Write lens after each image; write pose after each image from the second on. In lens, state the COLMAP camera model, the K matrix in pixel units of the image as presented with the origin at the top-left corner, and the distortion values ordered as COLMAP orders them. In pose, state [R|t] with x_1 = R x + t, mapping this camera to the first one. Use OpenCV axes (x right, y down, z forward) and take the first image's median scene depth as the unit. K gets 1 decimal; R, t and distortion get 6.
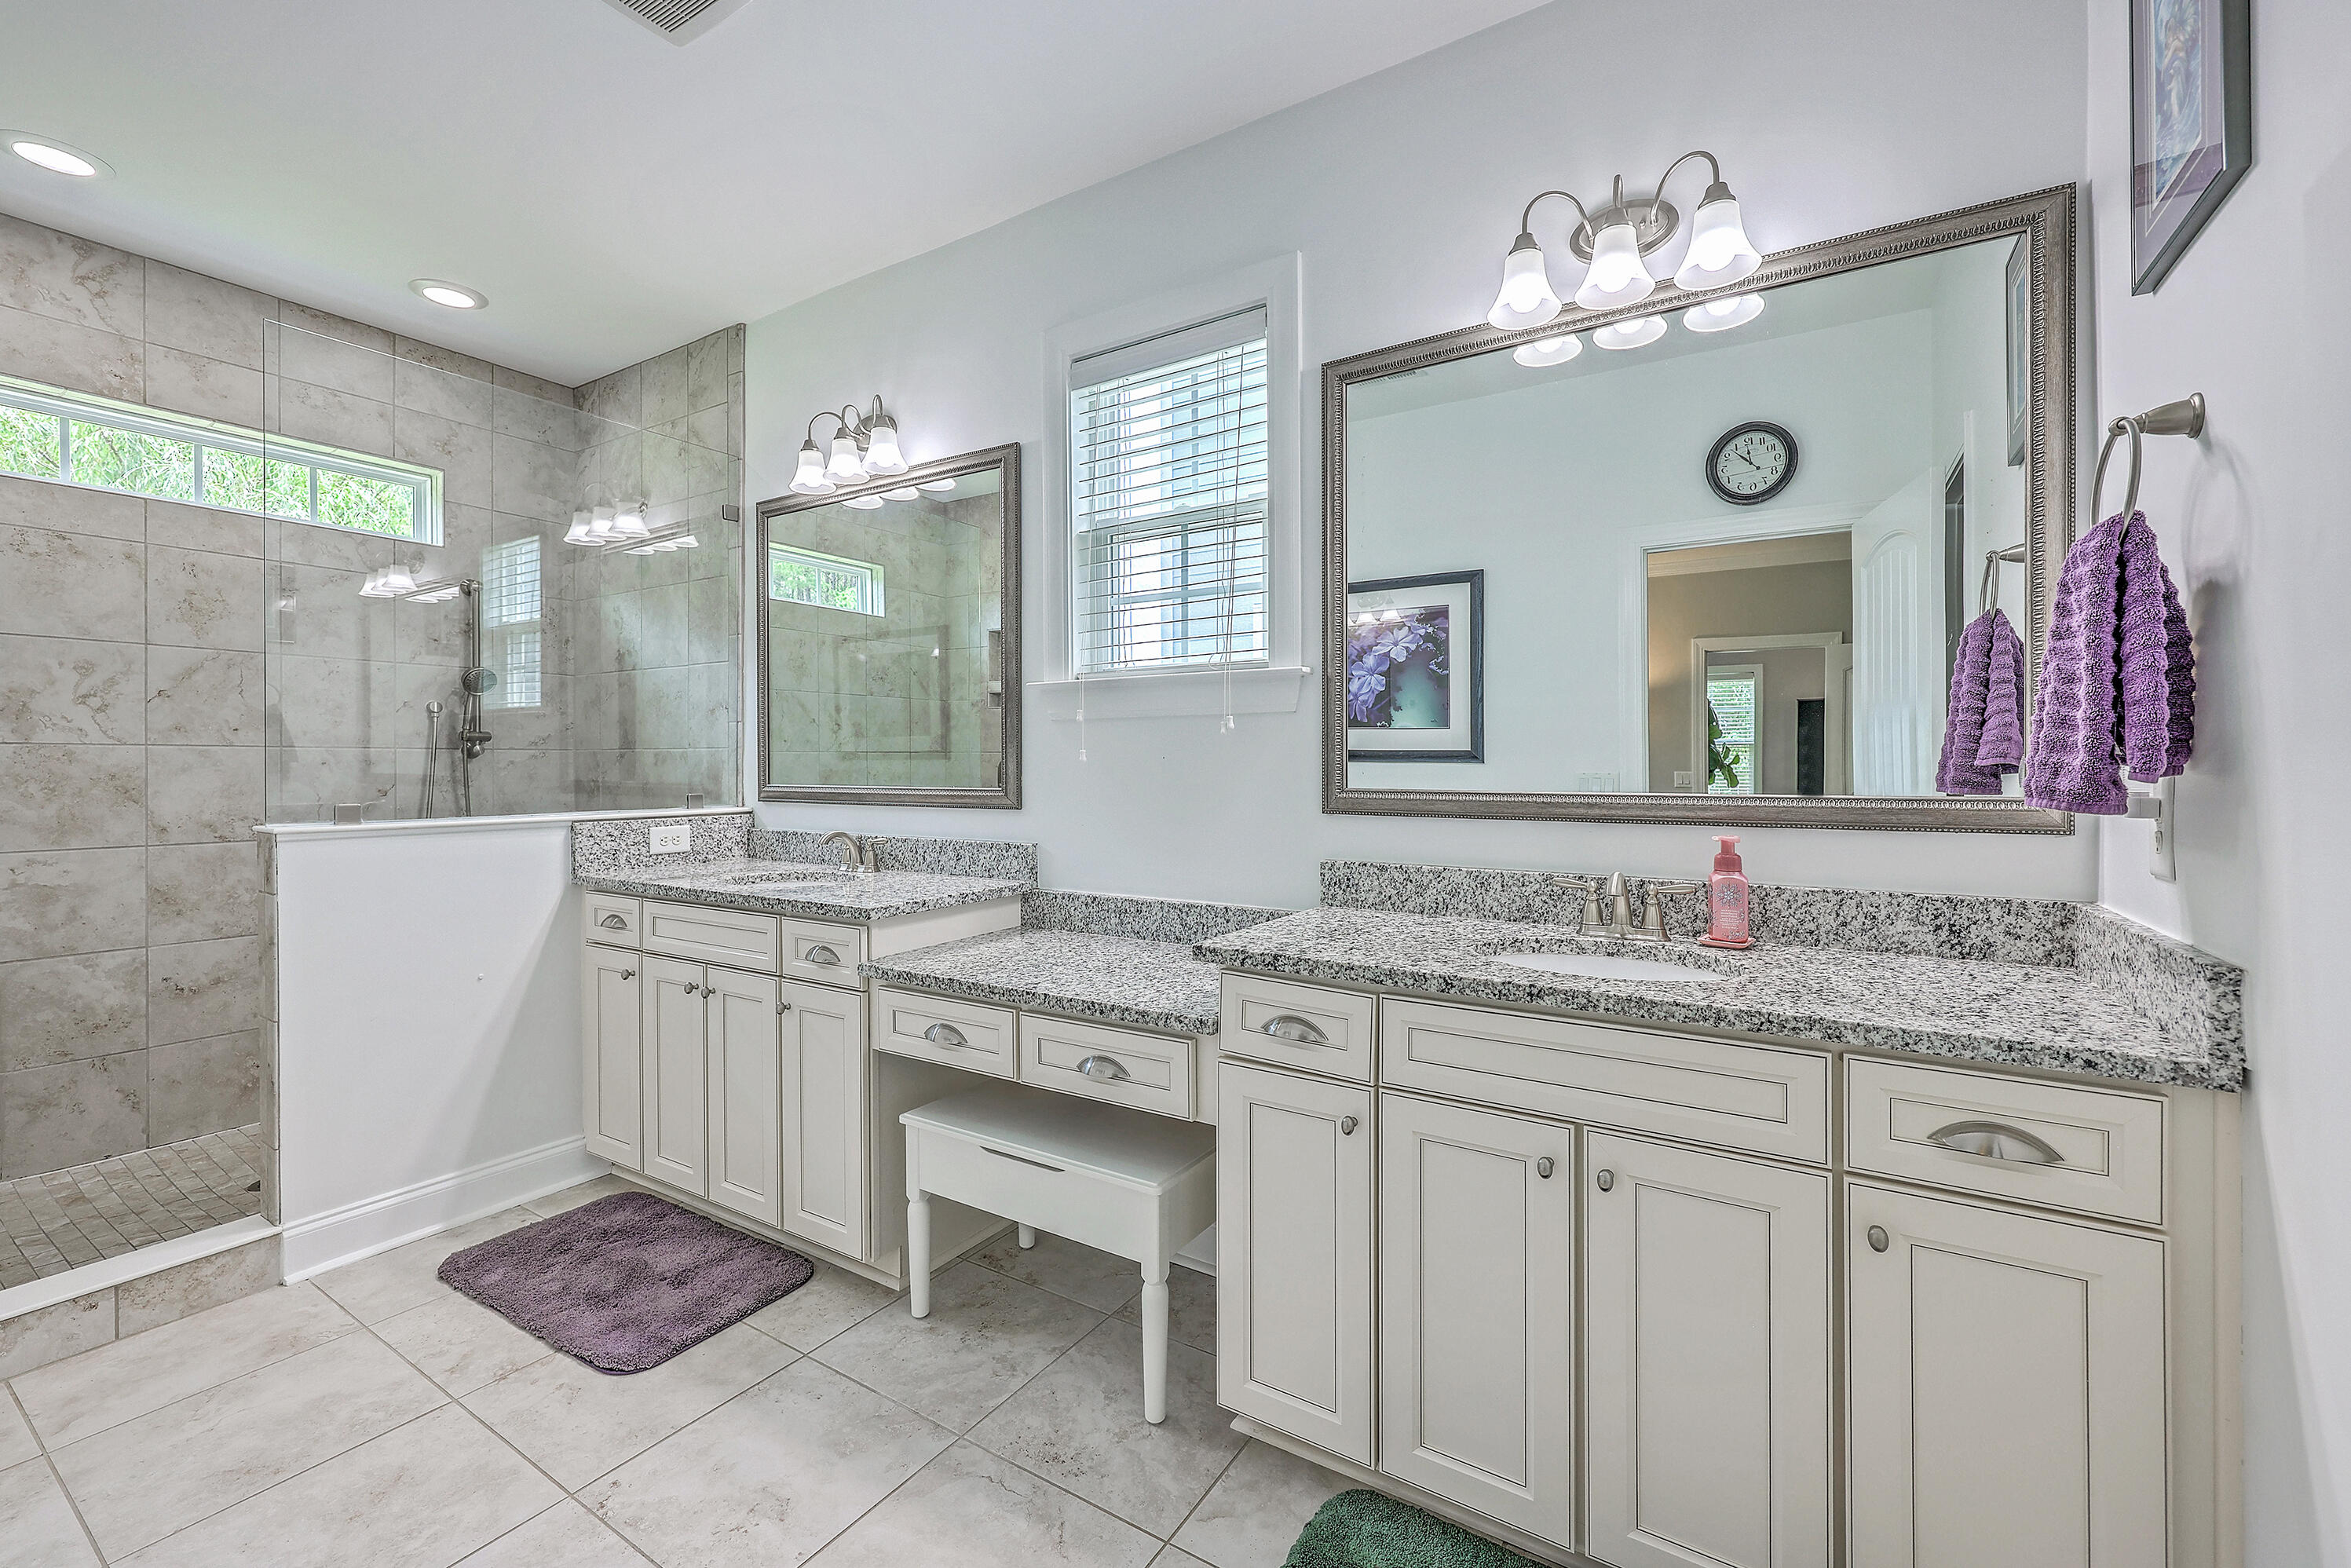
lens RADIAL K [[952.4, 0, 1184.7], [0, 952.4, 780.8], [0, 0, 1]] dist [0.000606, 0.000197]
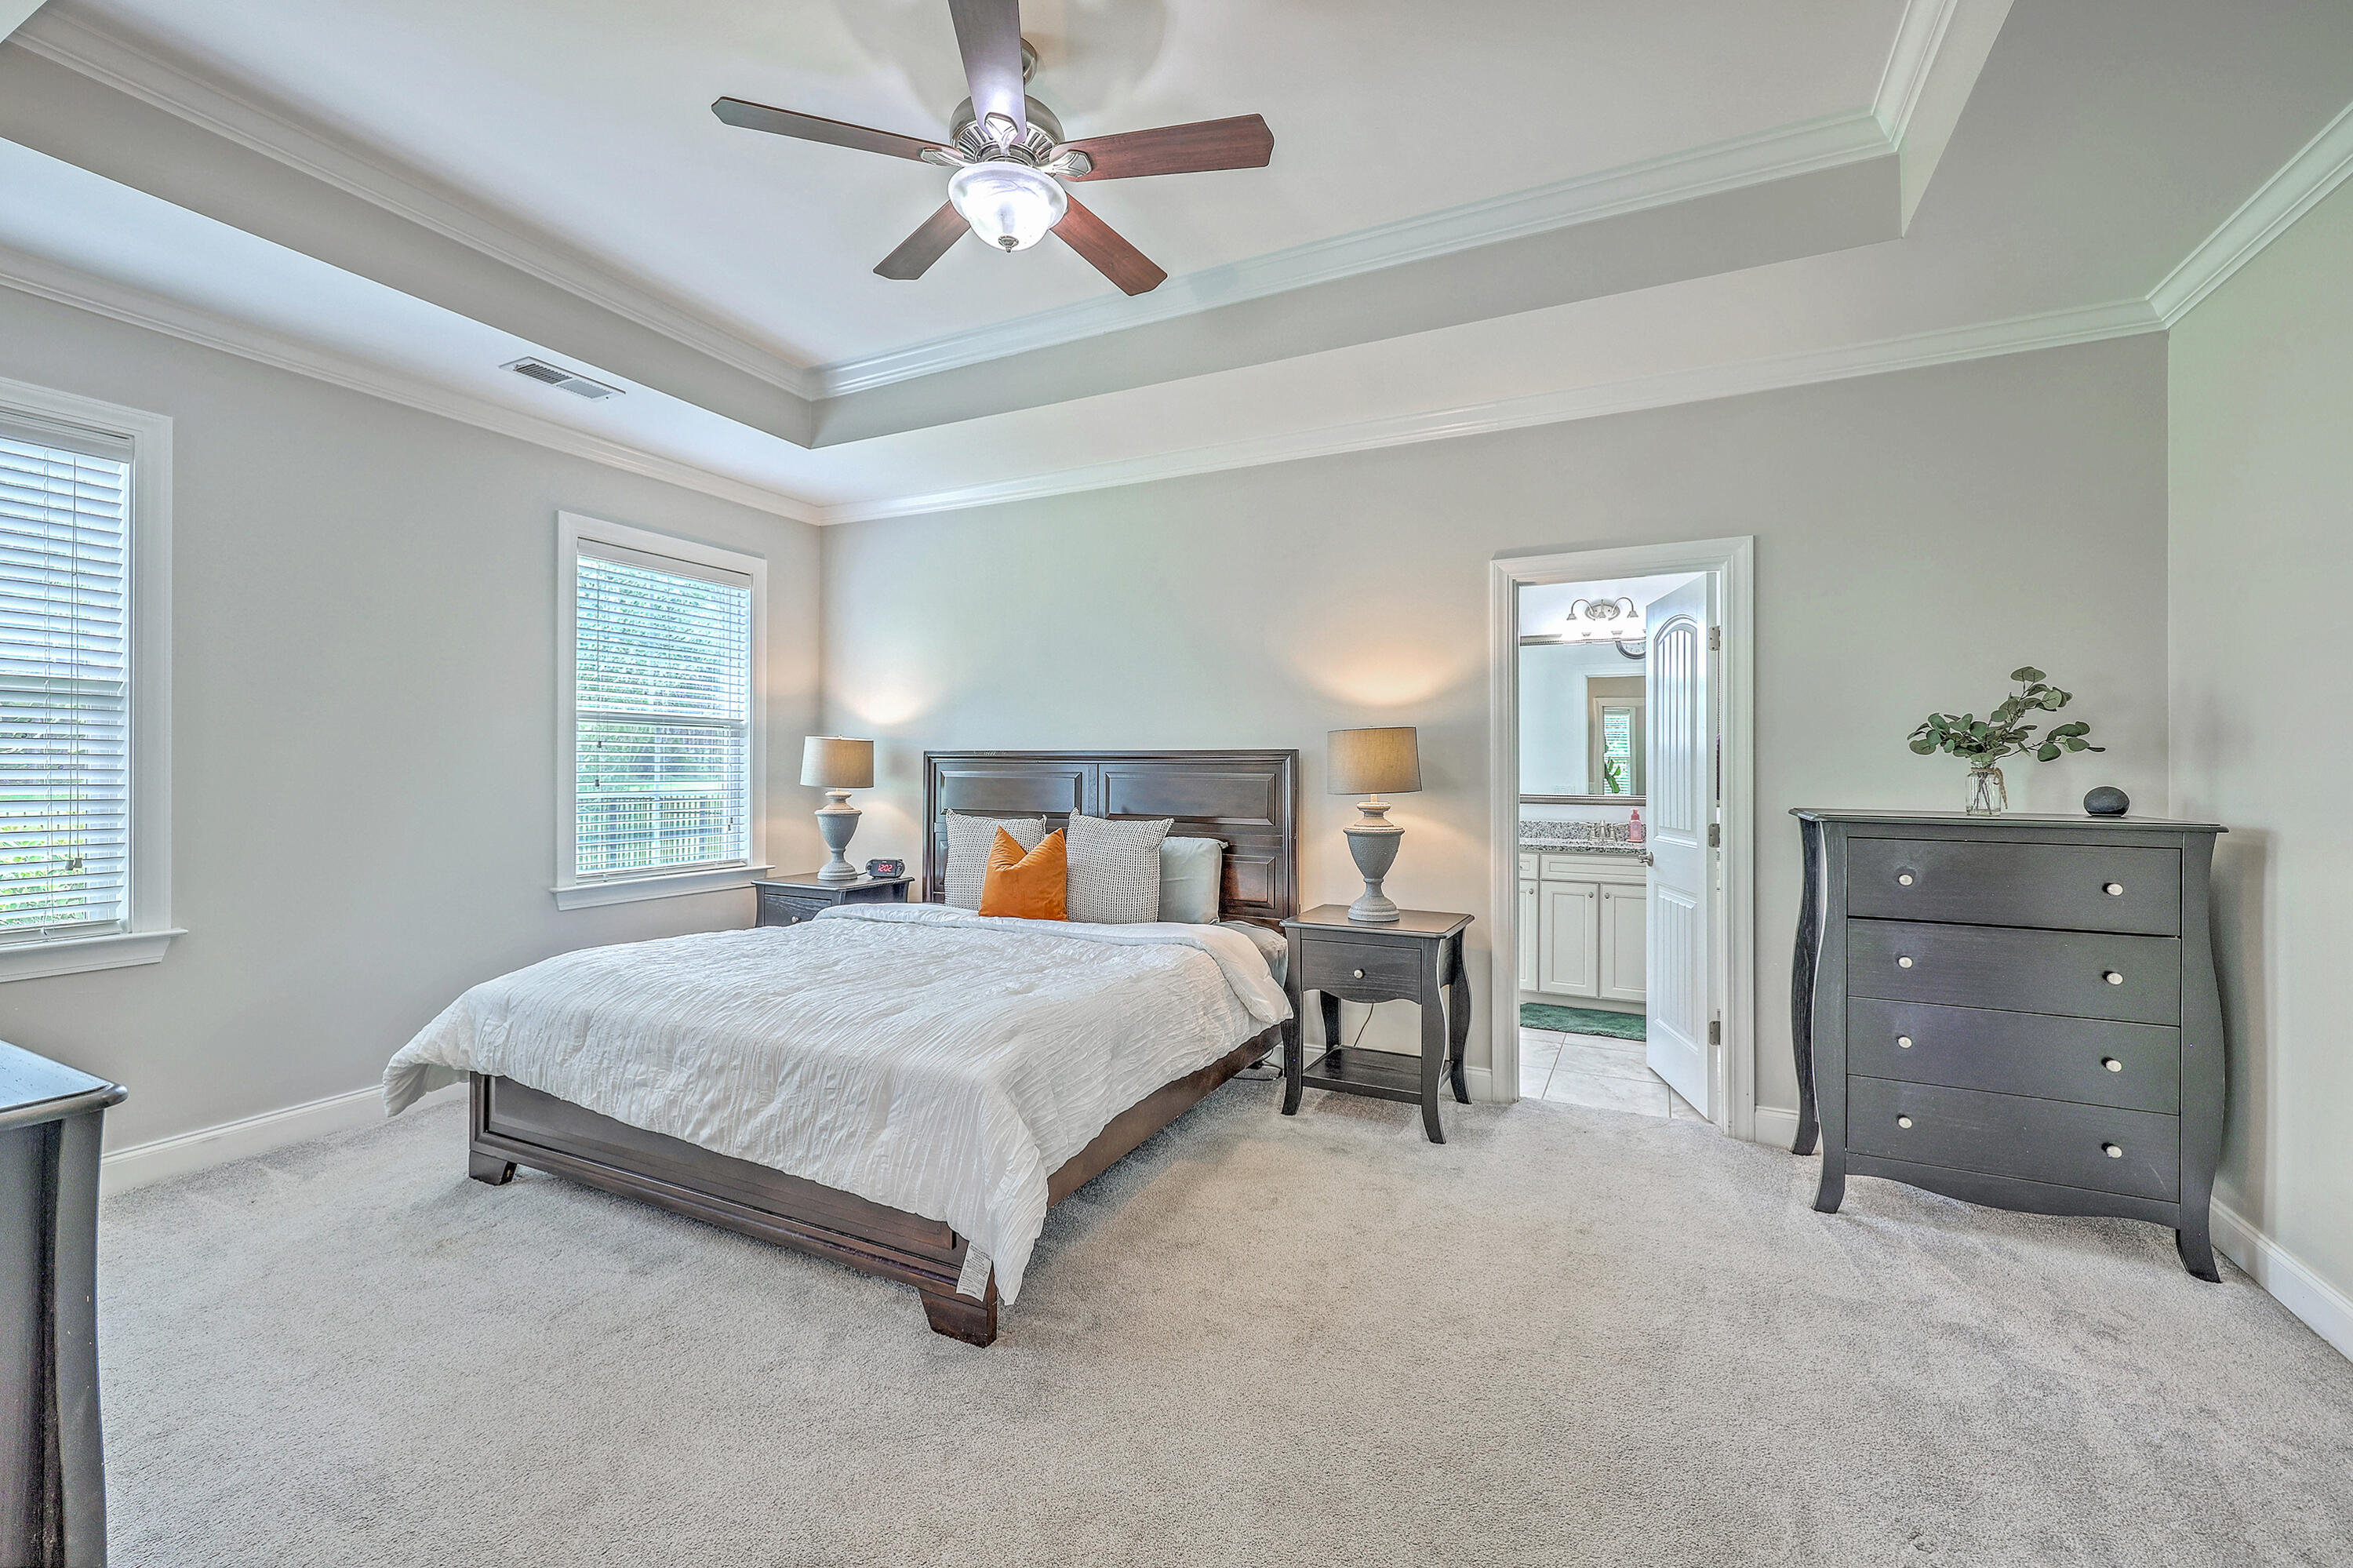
lens RADIAL K [[953.3, 0, 1185.8], [0, 953.3, 780.7], [0, 0, 1]] dist [0.000606, 0.000197]
pose [[0.994363, 0.010325, 0.105528, -0.745801], [-0.010236, 0.999947, -0.001392, -0.010131], [-0.105537, 0.000304, 0.994415, -1.190243]]
